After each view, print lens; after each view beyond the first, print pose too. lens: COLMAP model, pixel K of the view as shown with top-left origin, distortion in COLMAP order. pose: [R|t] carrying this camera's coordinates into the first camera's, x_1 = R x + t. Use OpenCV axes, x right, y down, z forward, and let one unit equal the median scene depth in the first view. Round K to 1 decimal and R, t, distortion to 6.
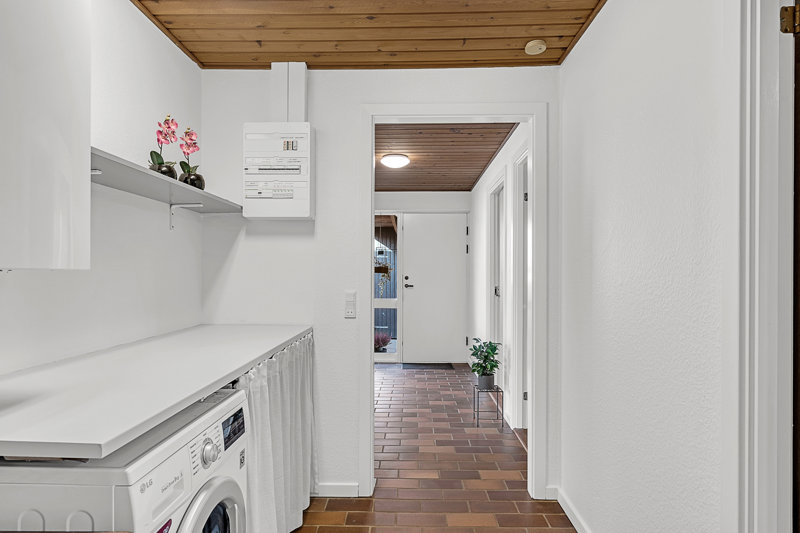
lens RADIAL K [[381.3, 0, 404.6], [0, 381.3, 264.9], [0, 0, 1]] dist [0.002934, 0.000587]
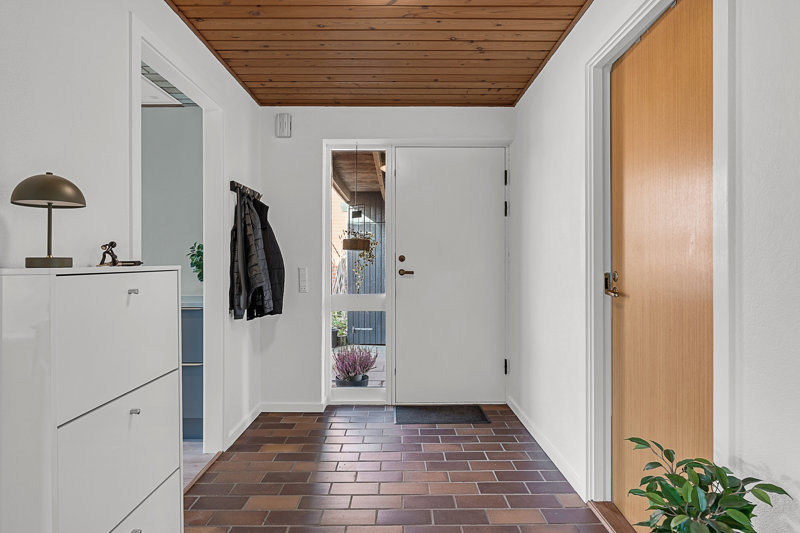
lens RADIAL K [[381.3, 0, 404.6], [0, 381.3, 264.9], [0, 0, 1]] dist [0.002934, 0.000587]
pose [[0.999444, -0.002841, 0.033213, -0.010278], [0.001655, 0.999362, 0.035685, 0.023615], [-0.033293, -0.035610, 0.998811, 0.430389]]
